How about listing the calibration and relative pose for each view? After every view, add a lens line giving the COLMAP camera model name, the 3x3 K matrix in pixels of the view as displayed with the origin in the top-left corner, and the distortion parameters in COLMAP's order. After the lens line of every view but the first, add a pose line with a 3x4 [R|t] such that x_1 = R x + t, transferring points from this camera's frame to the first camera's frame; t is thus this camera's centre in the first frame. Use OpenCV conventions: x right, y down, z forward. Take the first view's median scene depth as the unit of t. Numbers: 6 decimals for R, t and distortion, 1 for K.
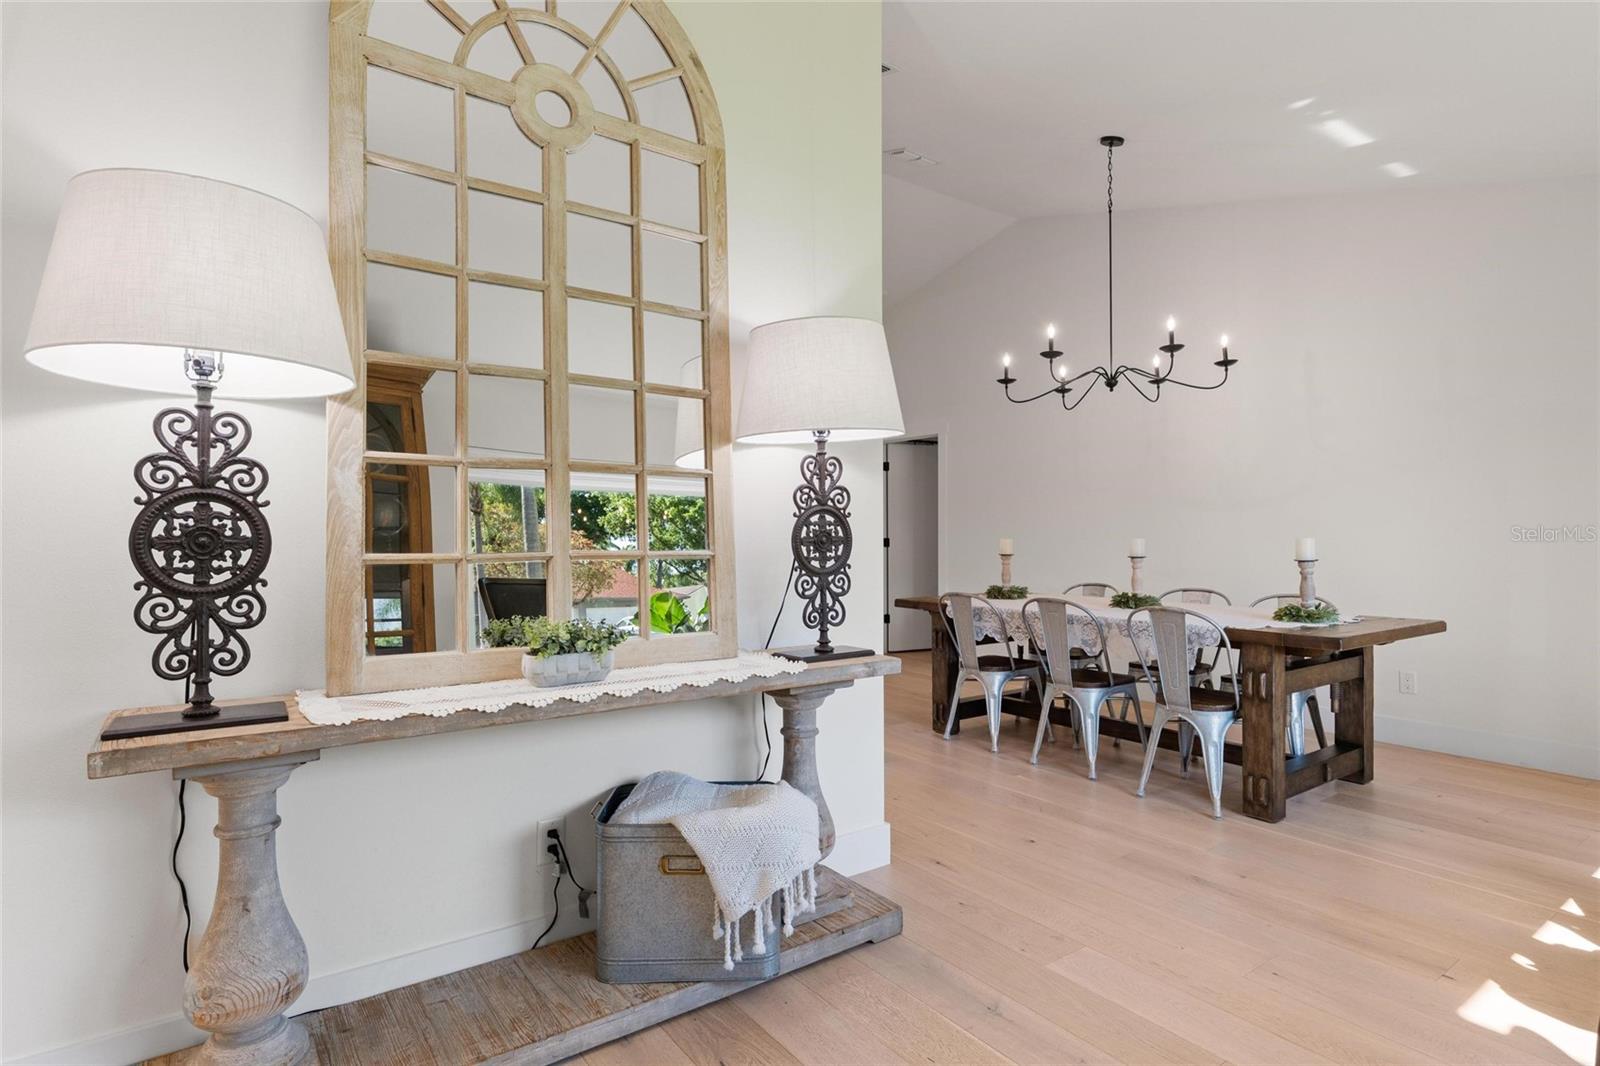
lens RADIAL K [[803.2, 0, 815.0], [0, 803.2, 541.9], [0, 0, 1]] dist [0.013093, 0.000238]
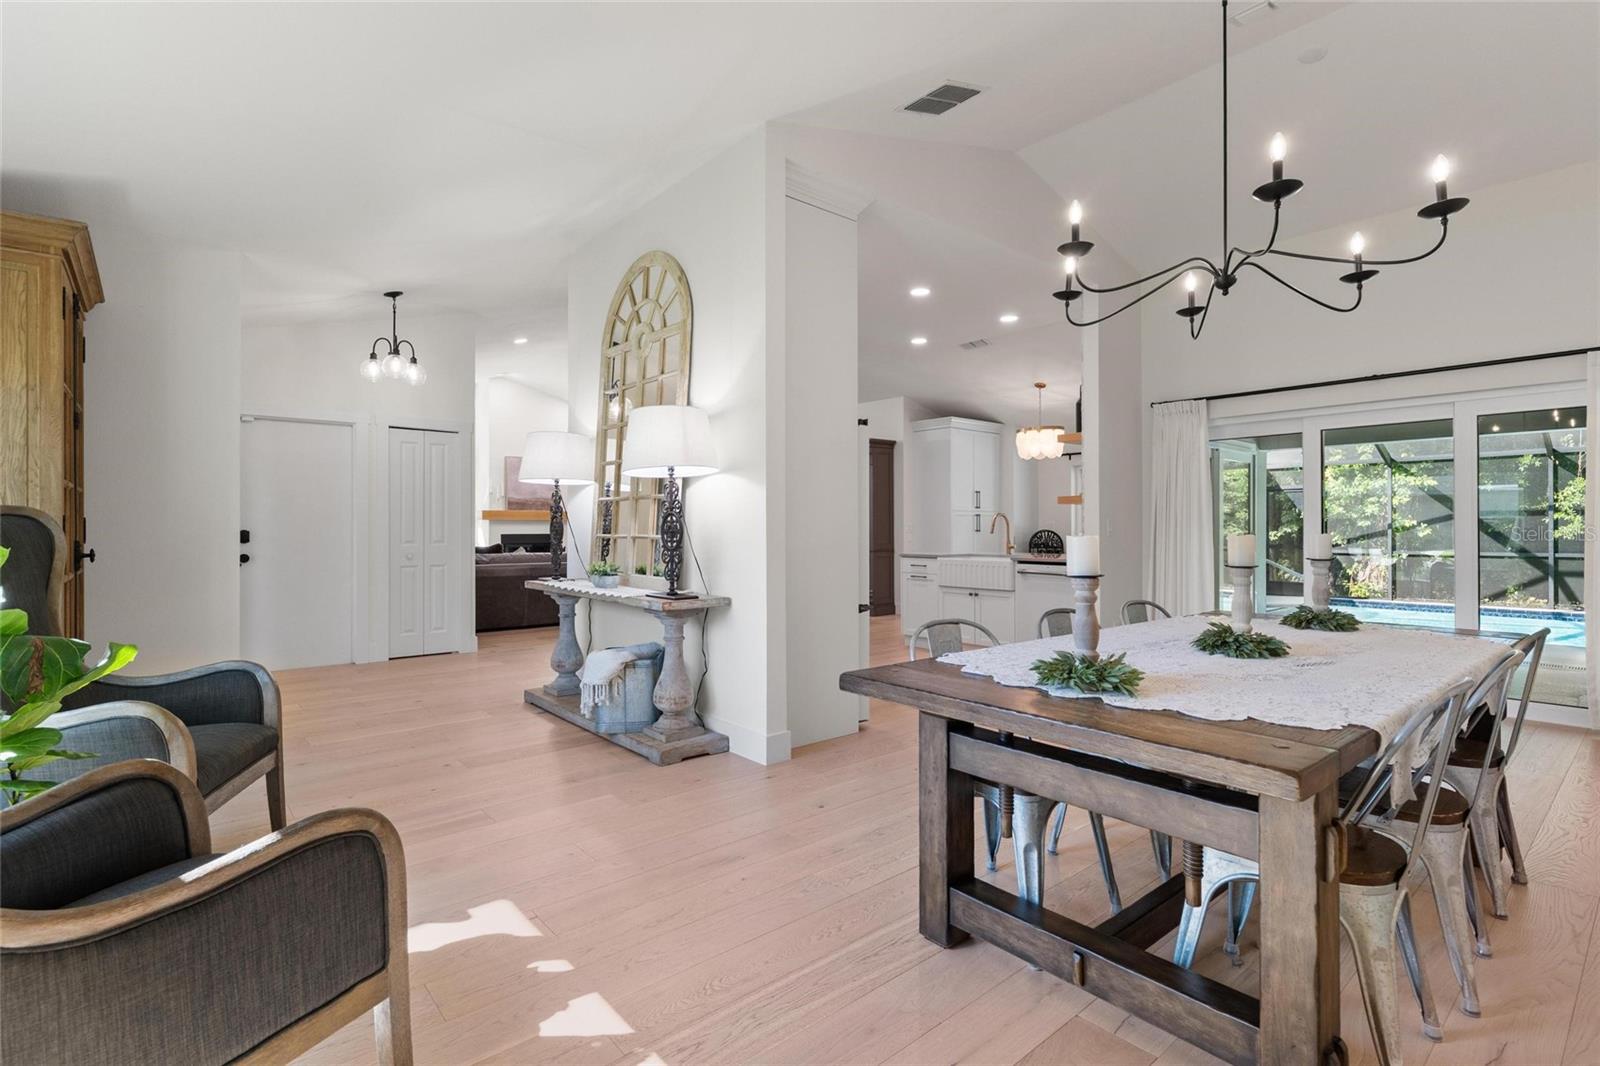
lens RADIAL K [[741.1, 0, 808.2], [0, 741.1, 534.3], [0, 0, 1]] dist [-0.000555, 0.000201]
pose [[0.110902, 0.007654, -0.993802, 1.777629], [-0.004101, 0.999965, 0.007244, -0.009102], [0.993823, 0.003273, 0.110929, 1.195422]]
